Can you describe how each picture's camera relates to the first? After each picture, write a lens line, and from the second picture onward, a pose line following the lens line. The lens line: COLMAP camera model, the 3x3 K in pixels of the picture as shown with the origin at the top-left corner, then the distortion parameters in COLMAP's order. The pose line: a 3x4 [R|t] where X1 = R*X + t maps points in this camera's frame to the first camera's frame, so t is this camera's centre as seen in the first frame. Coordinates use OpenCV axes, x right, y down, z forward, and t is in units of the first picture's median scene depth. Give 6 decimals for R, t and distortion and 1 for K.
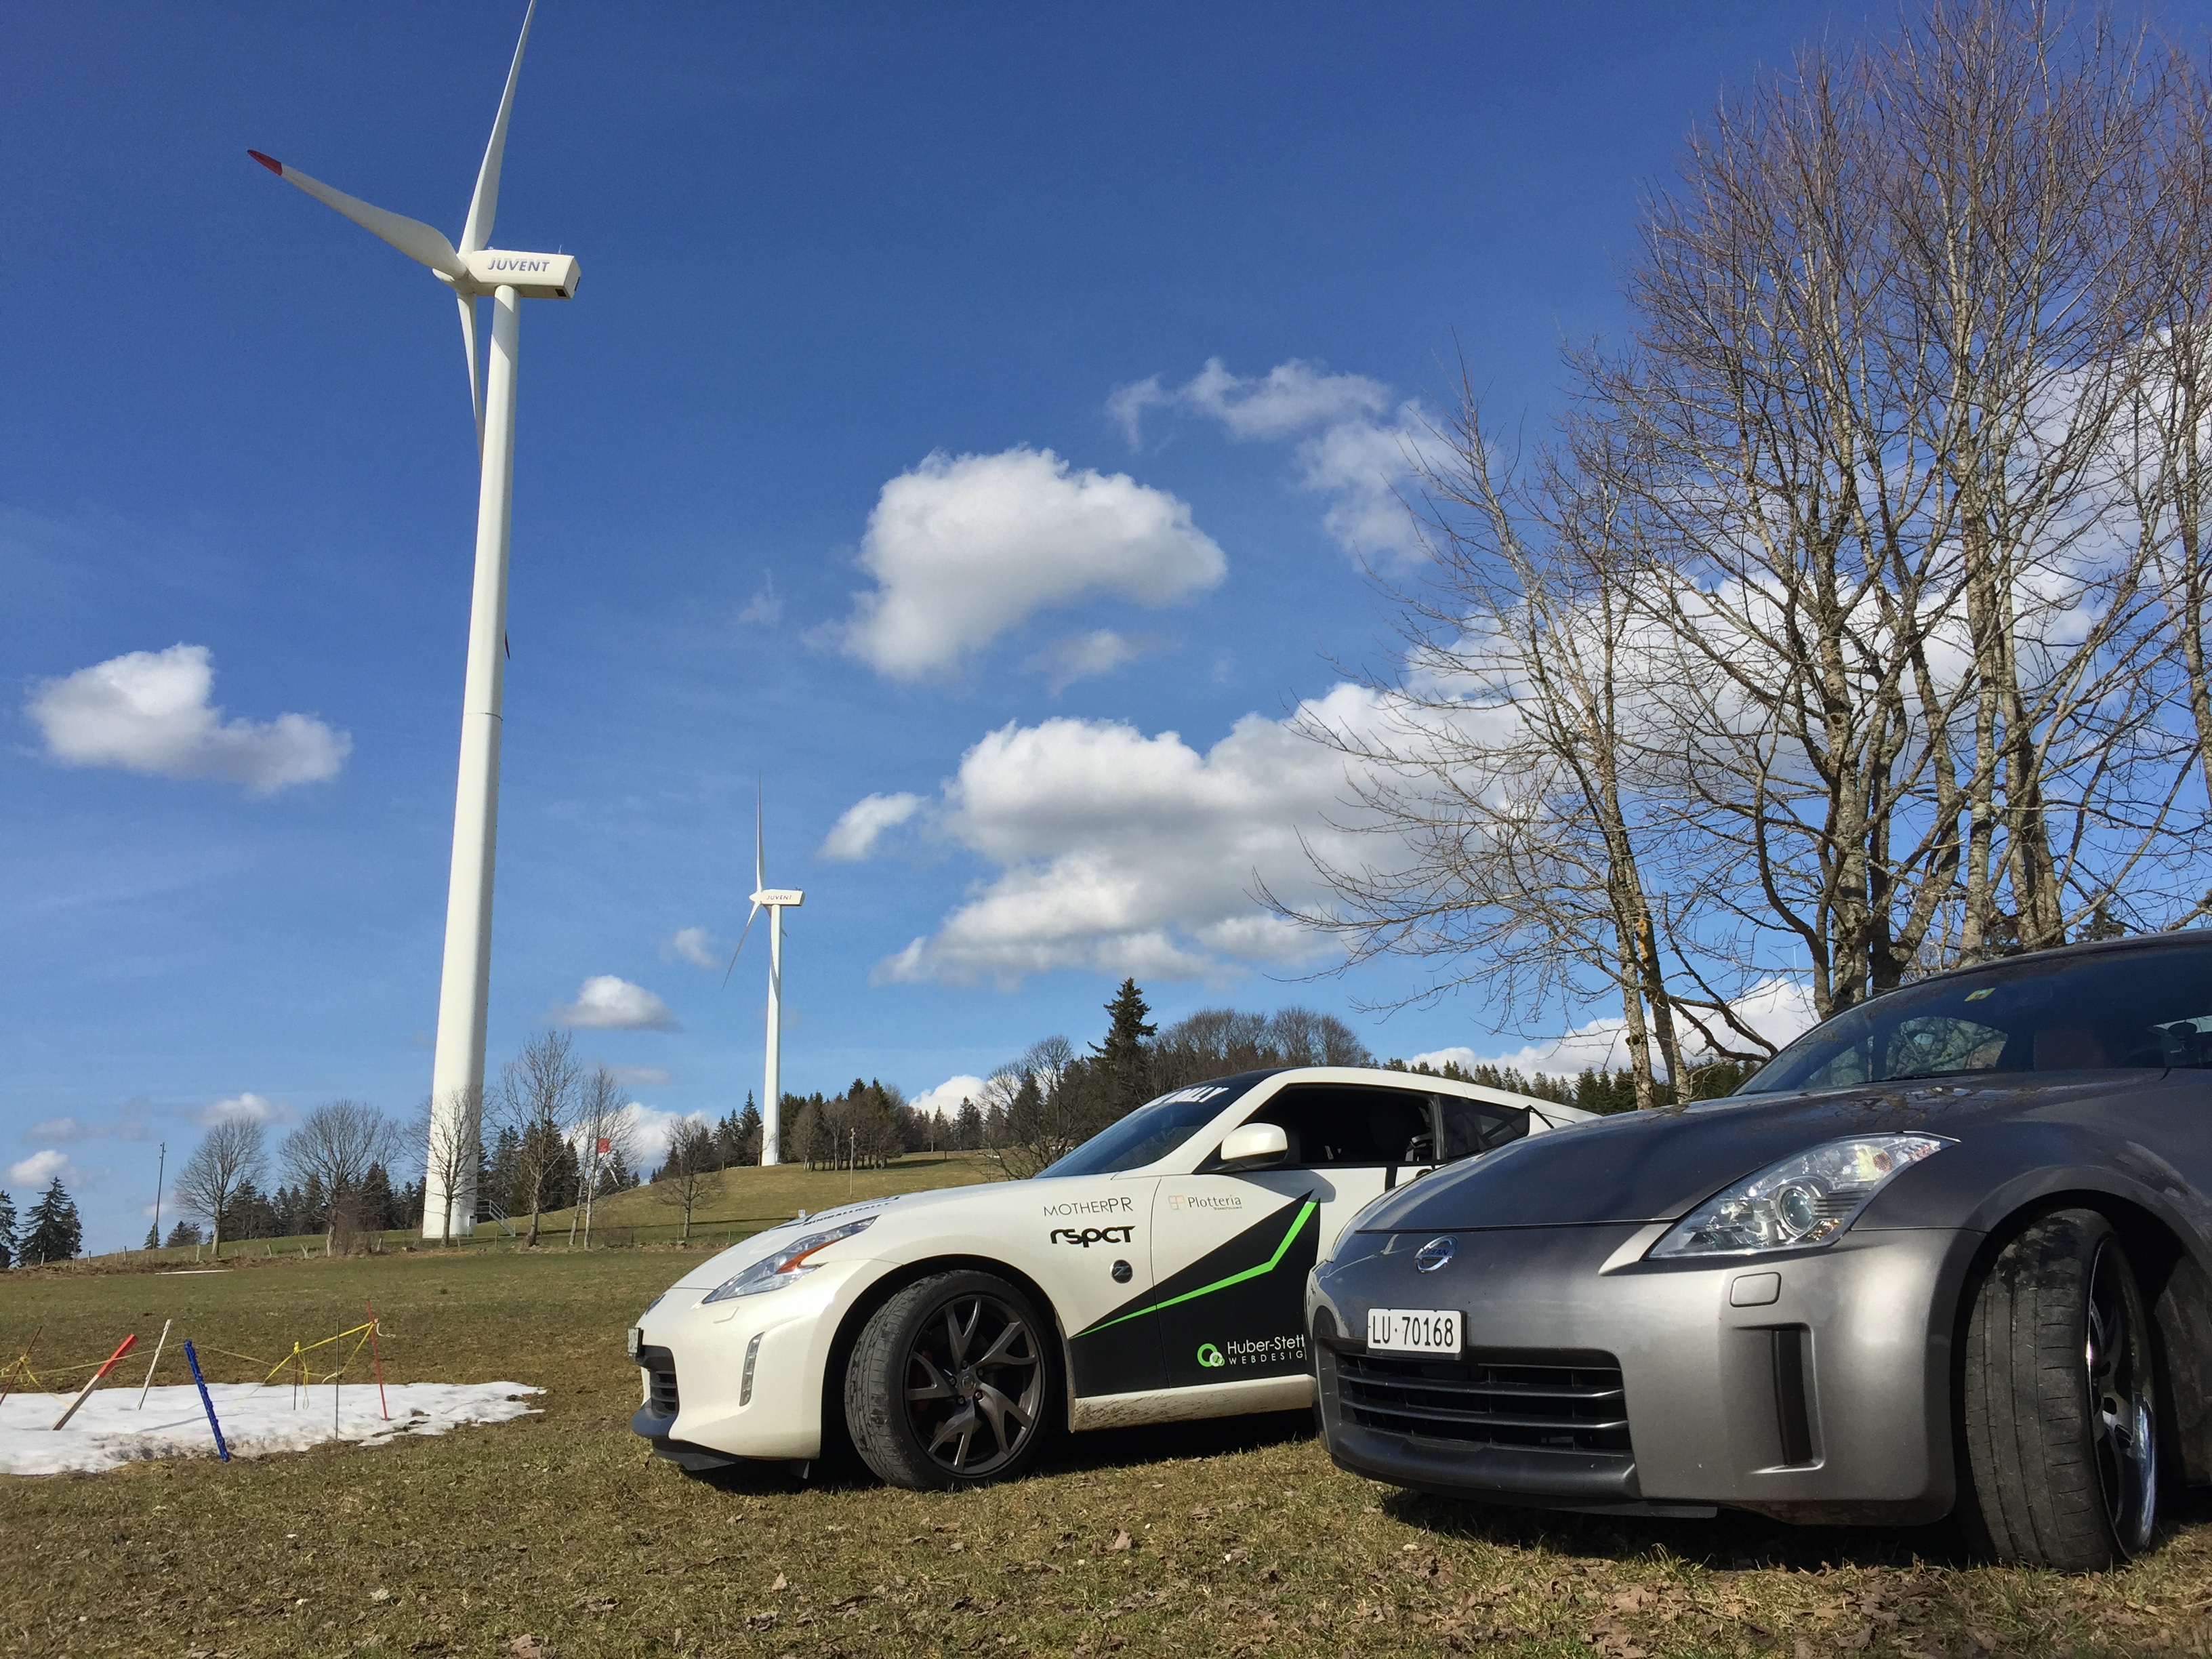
lens RADIAL K [[1833.4, 0, 1108.5], [0, 1833.4, 806.9], [0, 0, 1]] dist [0.088158, -0.114195]
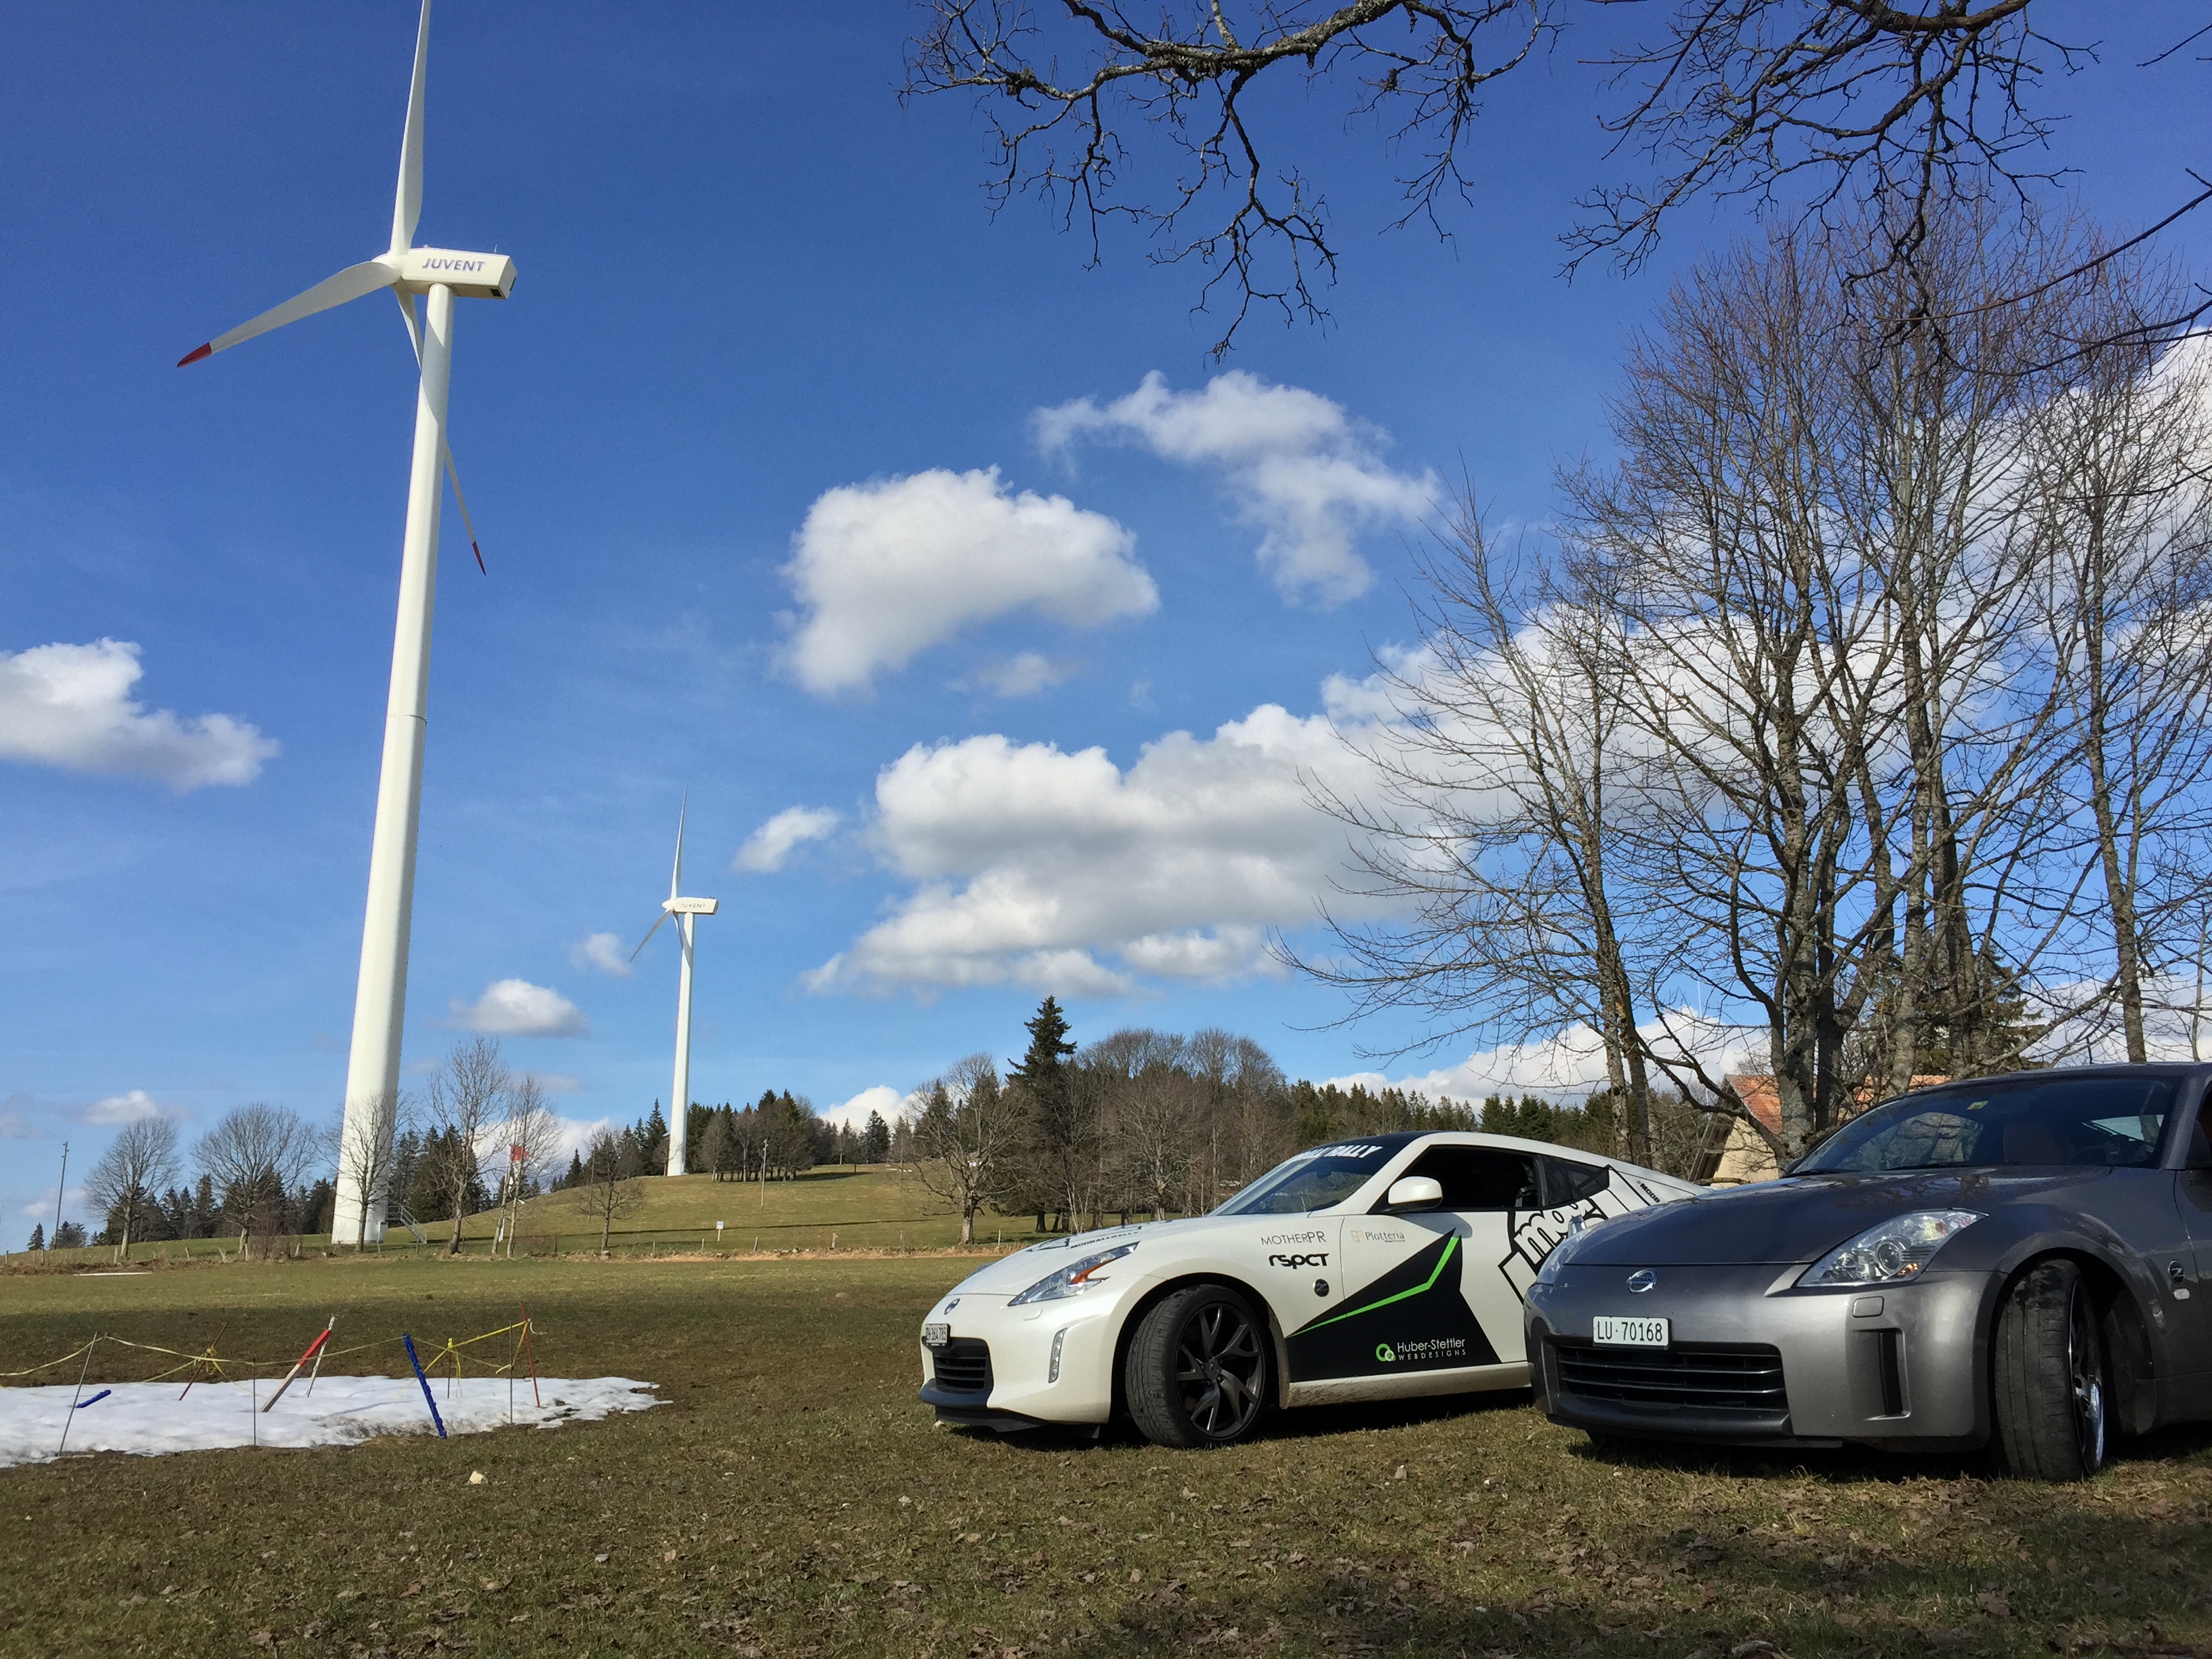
lens RADIAL K [[1833.4, 0, 1108.5], [0, 1833.4, 806.9], [0, 0, 1]] dist [0.088158, -0.114195]
pose [[0.998510, 0.027856, 0.046921, -0.084491], [-0.027461, 0.999582, -0.009043, -0.030062], [-0.047154, 0.007741, 0.998858, -0.124532]]
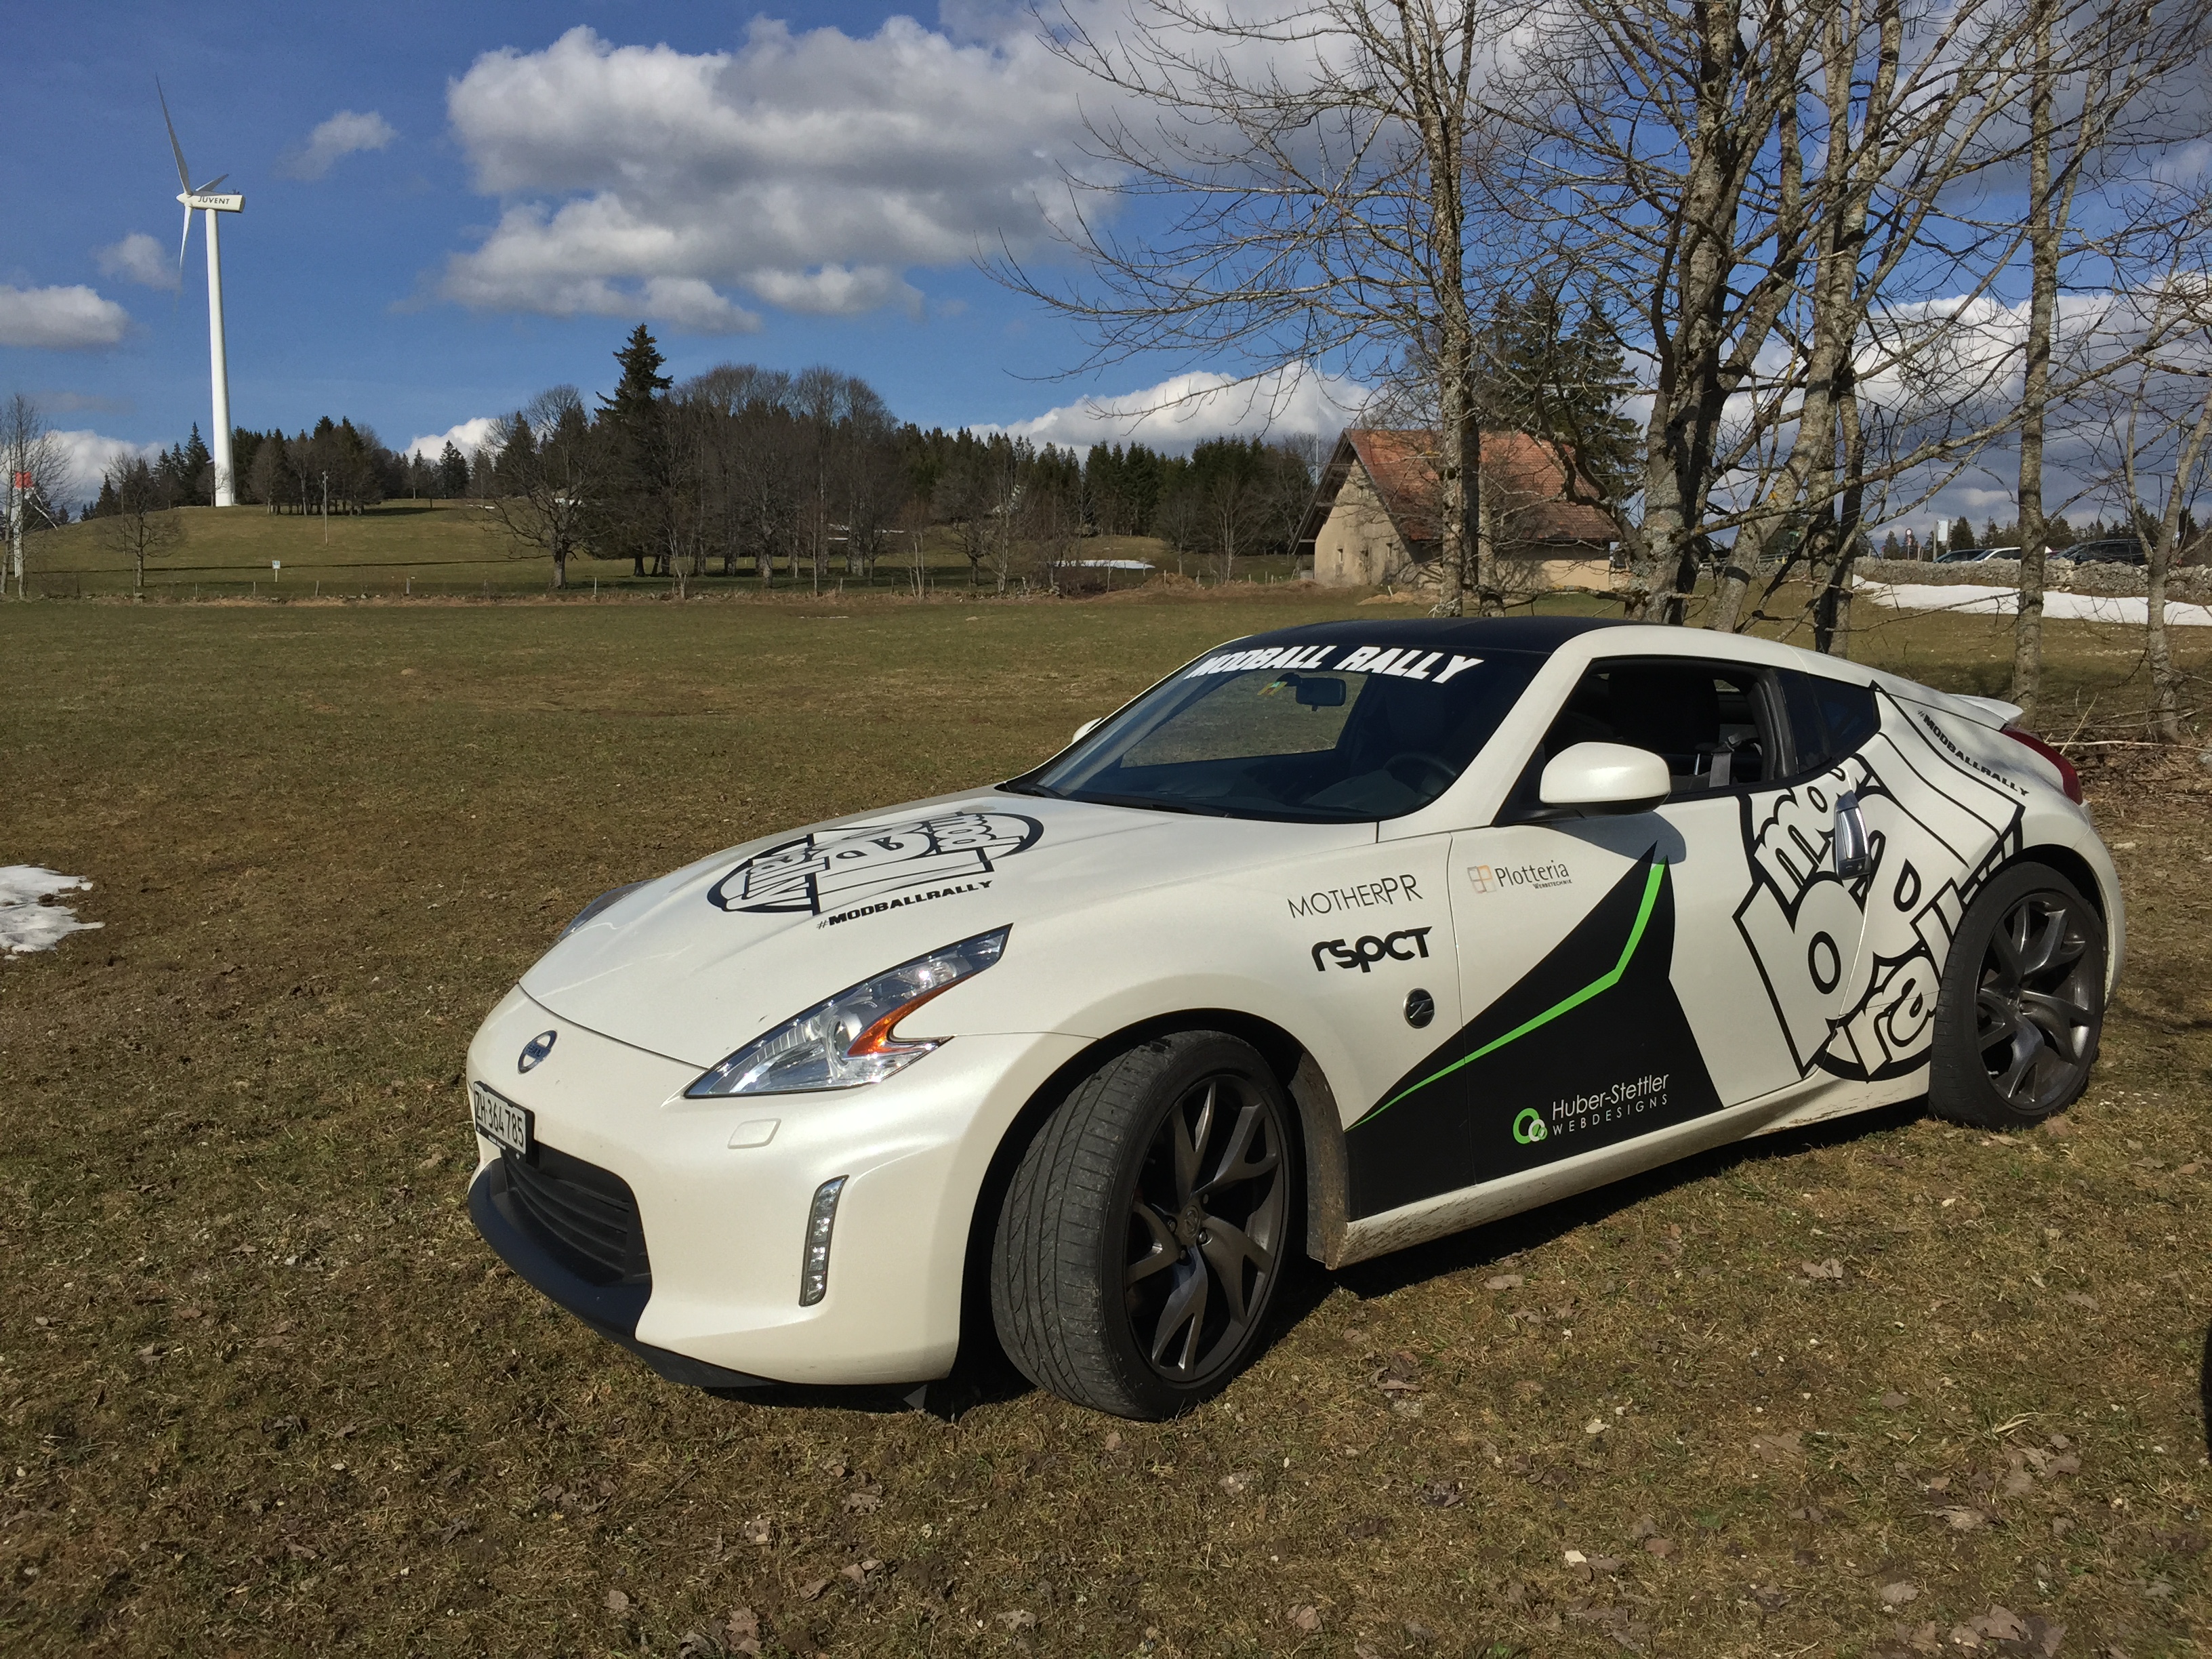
lens RADIAL K [[1843.6, 0, 1082.5], [0, 1843.6, 785.9], [0, 0, 1]] dist [0.081499, -0.112218]
pose [[0.968455, -0.003750, 0.249160, -0.092519], [-0.077666, 0.945539, 0.316109, 0.004651], [-0.236776, -0.325489, 0.915420, 0.201408]]
